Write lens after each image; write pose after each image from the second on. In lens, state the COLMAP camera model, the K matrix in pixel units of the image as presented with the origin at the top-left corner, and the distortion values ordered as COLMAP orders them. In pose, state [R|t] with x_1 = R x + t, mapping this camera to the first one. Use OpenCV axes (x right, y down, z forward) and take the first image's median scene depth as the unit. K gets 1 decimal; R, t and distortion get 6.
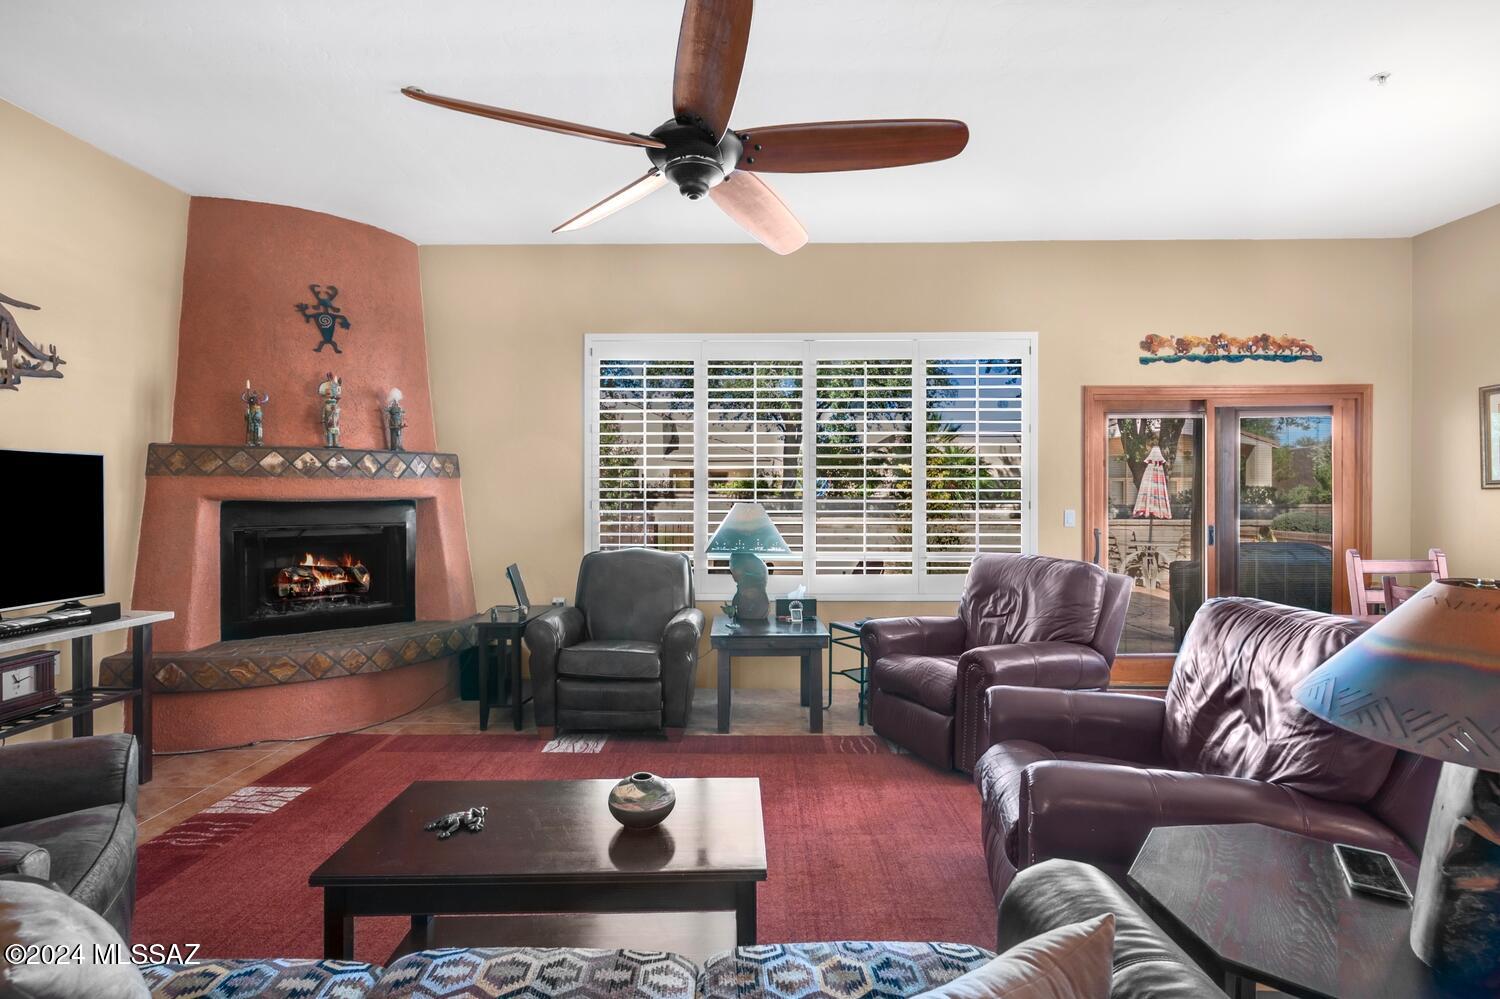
lens RADIAL K [[724.1, 0, 746.4], [0, 724.1, 499.5], [0, 0, 1]] dist [-0.002756, 0.002709]
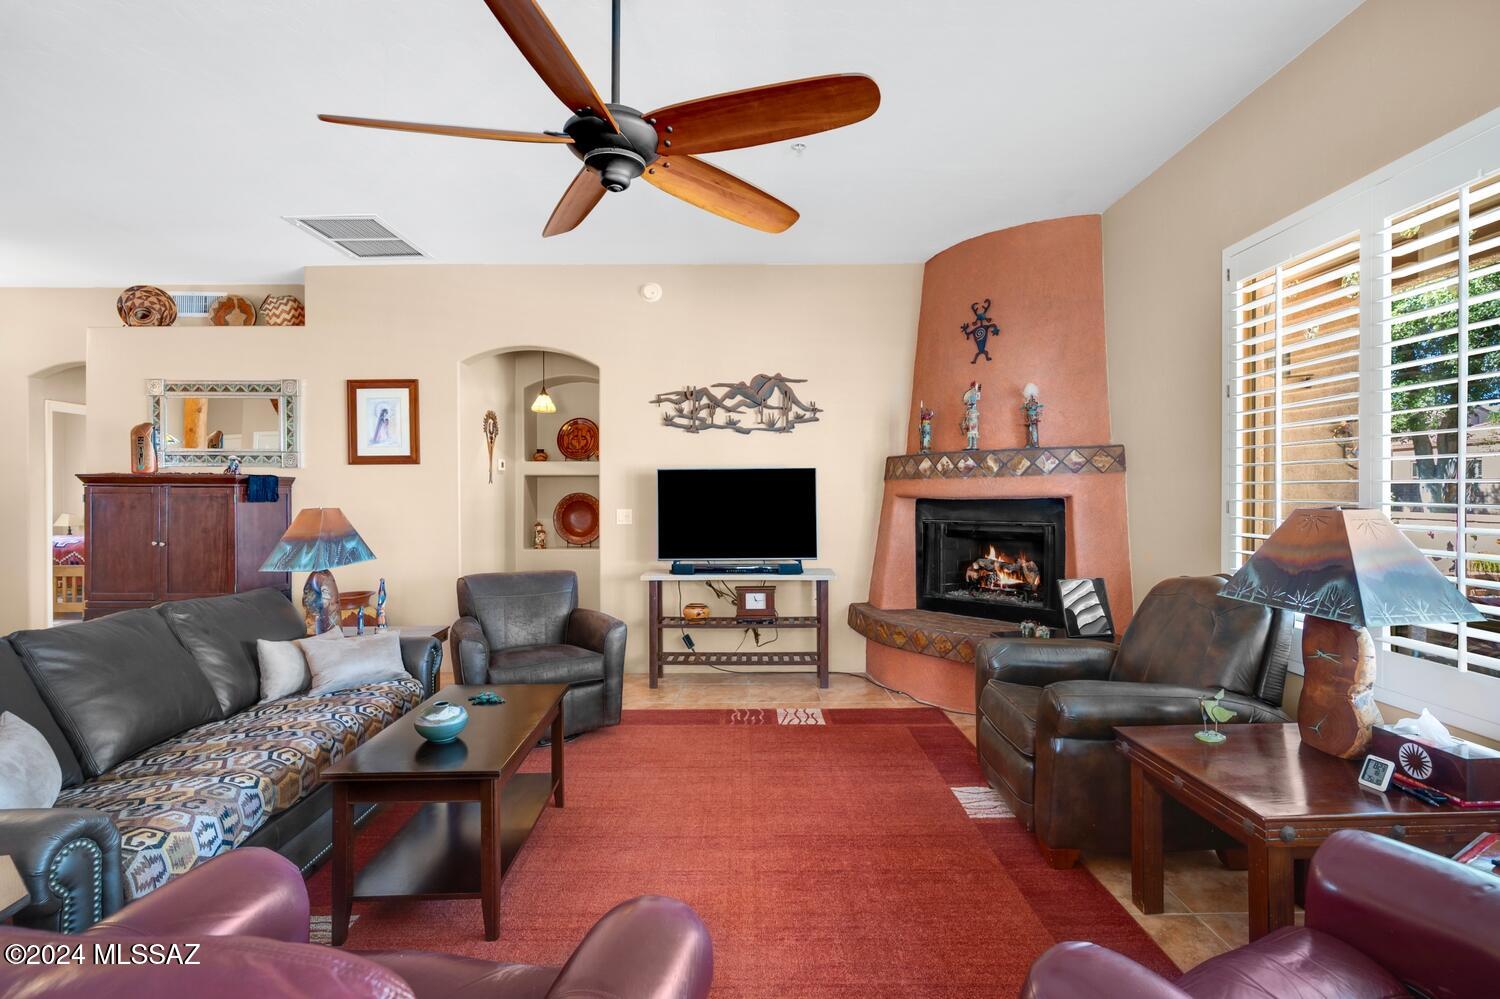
lens RADIAL K [[724.1, 0, 759.9], [0, 724.1, 498.3], [0, 0, 1]] dist [-0.002756, 0.002709]
pose [[0.023316, 0.004166, -0.999719, 0.498967], [-0.005998, 0.999974, 0.004027, -0.001520], [0.999710, 0.005902, 0.023341, 0.644525]]
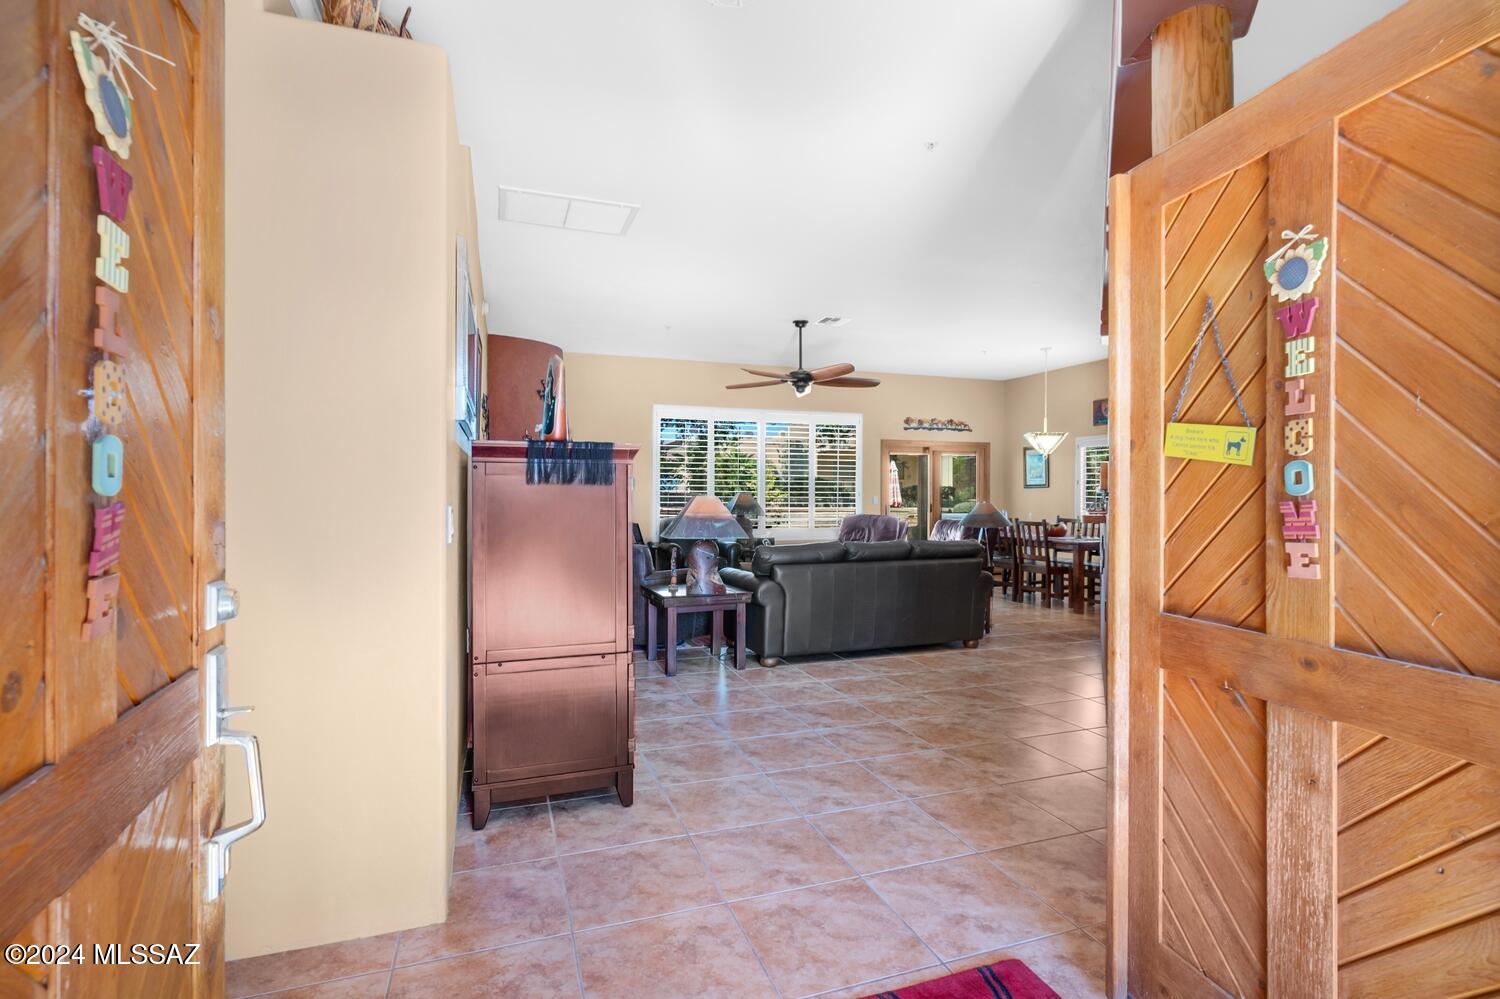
lens RADIAL K [[724.1, 0, 753.4], [0, 724.1, 496.8], [0, 0, 1]] dist [-0.002756, 0.002709]
pose [[0.935809, 0.000983, 0.352506, -0.739649], [-0.000899, 1.000000, -0.000403, 0.018301], [-0.352506, 0.000060, 0.935809, -1.007479]]
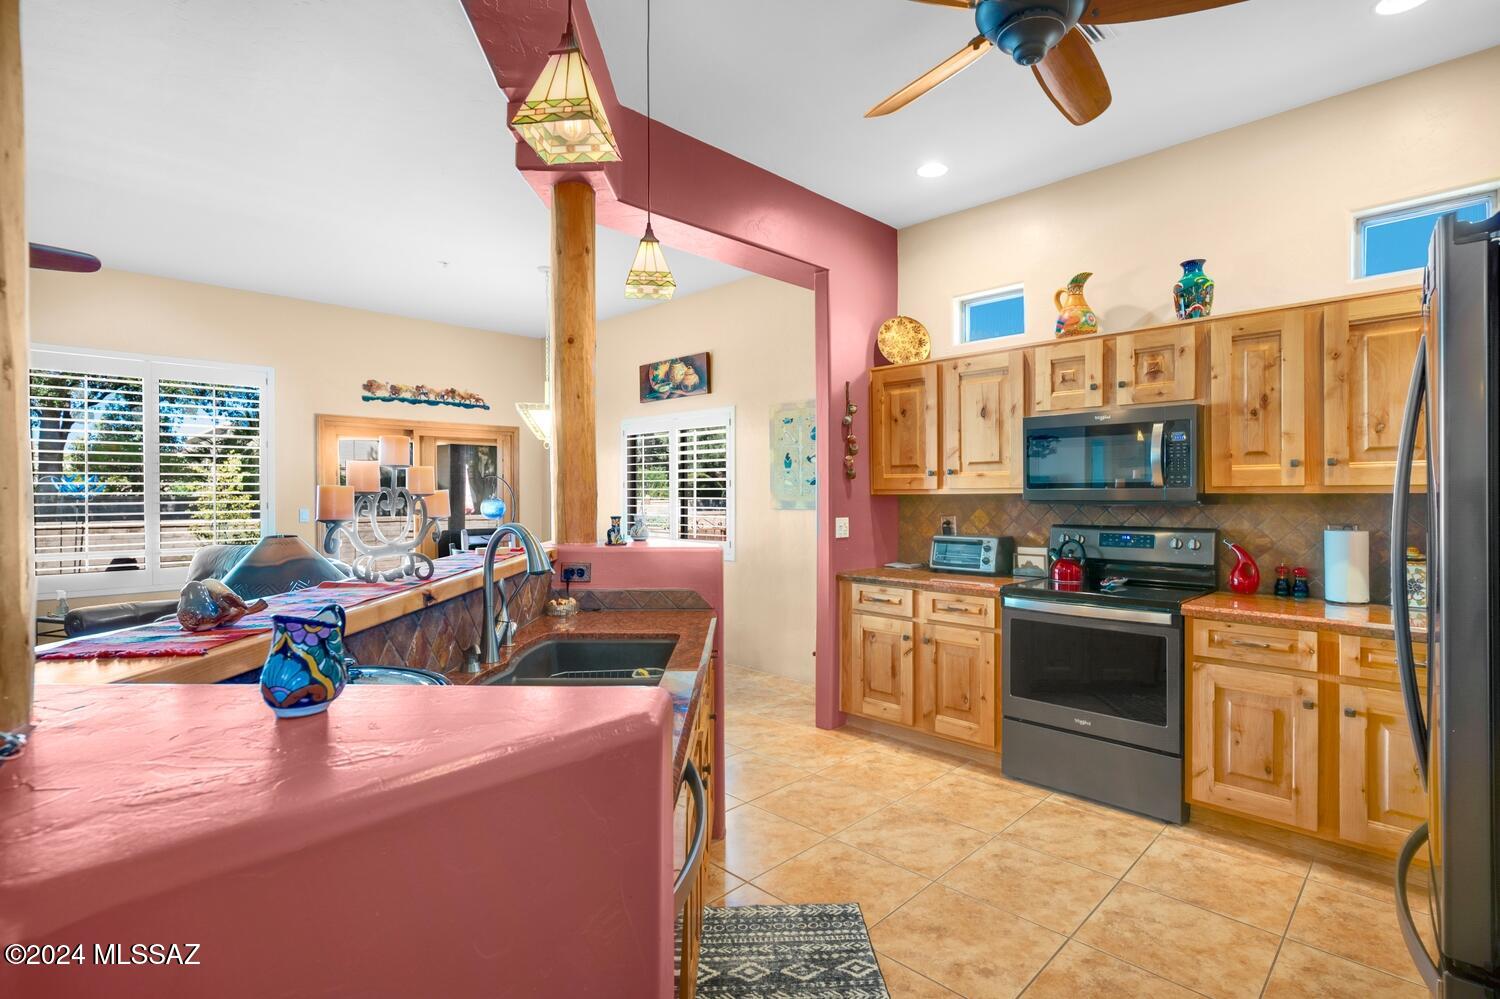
lens RADIAL K [[724.1, 0, 756.1], [0, 724.1, 498.2], [0, 0, 1]] dist [-0.002756, 0.002709]
pose [[0.689759, -0.006624, 0.724009, 0.081284], [0.006141, 0.999976, 0.003298, -0.005848], [-0.724013, 0.002172, 0.689783, -0.519371]]
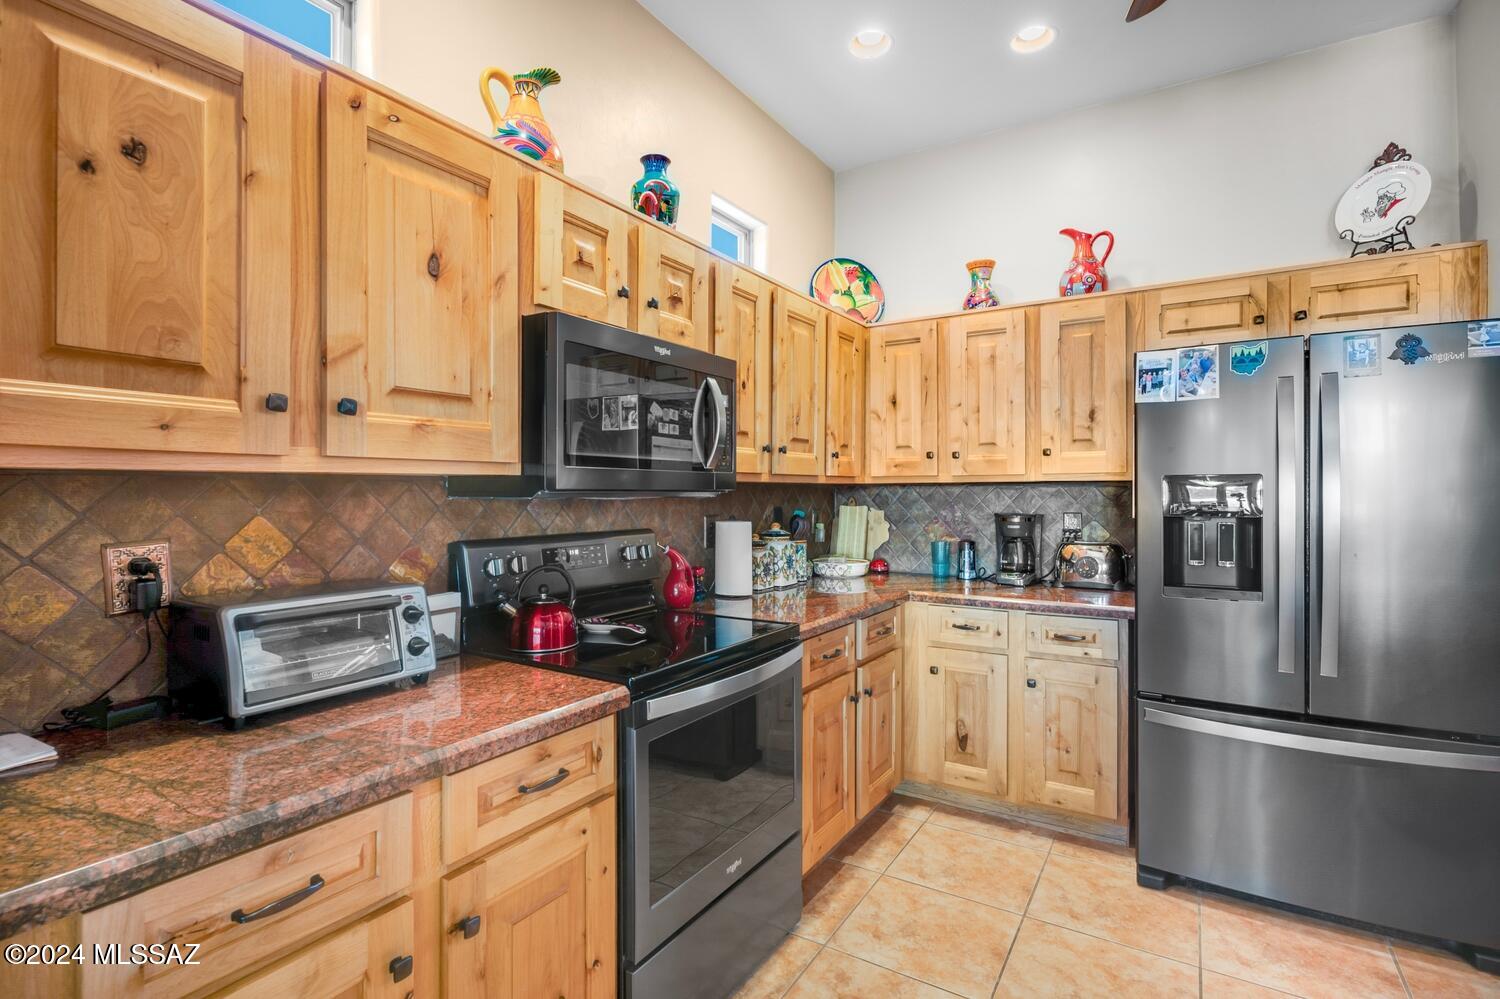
lens RADIAL K [[724.1, 0, 746.9], [0, 724.1, 488.1], [0, 0, 1]] dist [-0.002756, 0.002709]
pose [[-0.859351, 0.002897, 0.511378, 0.609171], [0.003825, 0.999992, 0.000764, 0.000394], [-0.511372, 0.002613, -0.859355, 0.109773]]
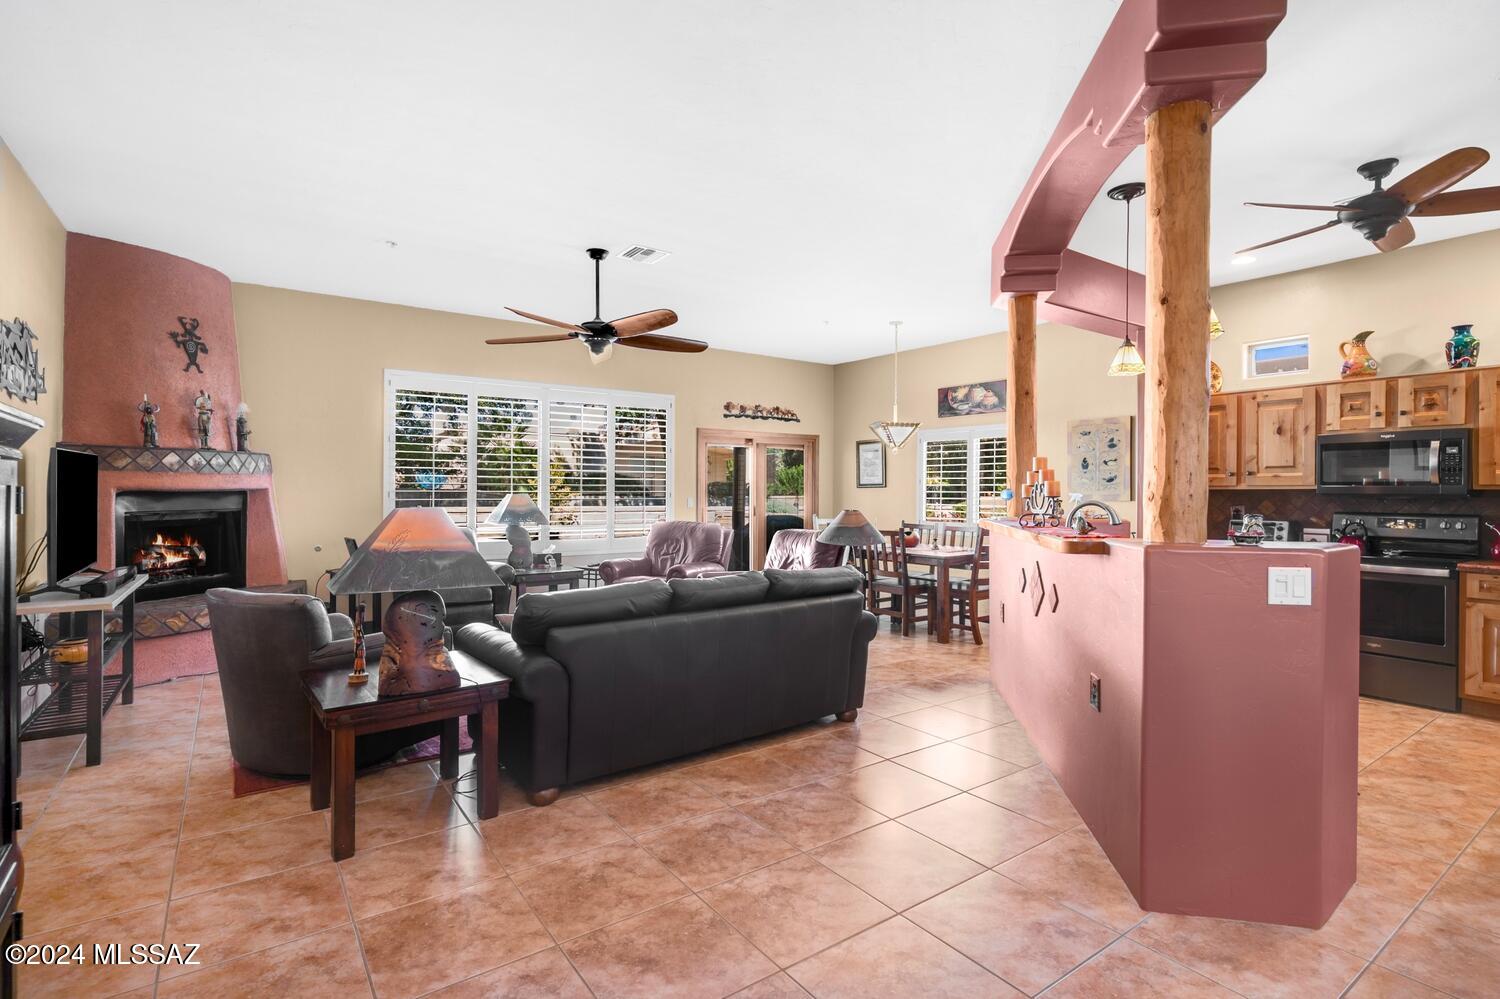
lens RADIAL K [[724.1, 0, 747.3], [0, 724.1, 494.0], [0, 0, 1]] dist [-0.002756, 0.002709]
pose [[0.807057, 0.000846, 0.590473, -0.544165], [-0.002569, 0.999995, 0.002078, 0.001378], [-0.590469, -0.003194, 0.807054, -0.569988]]
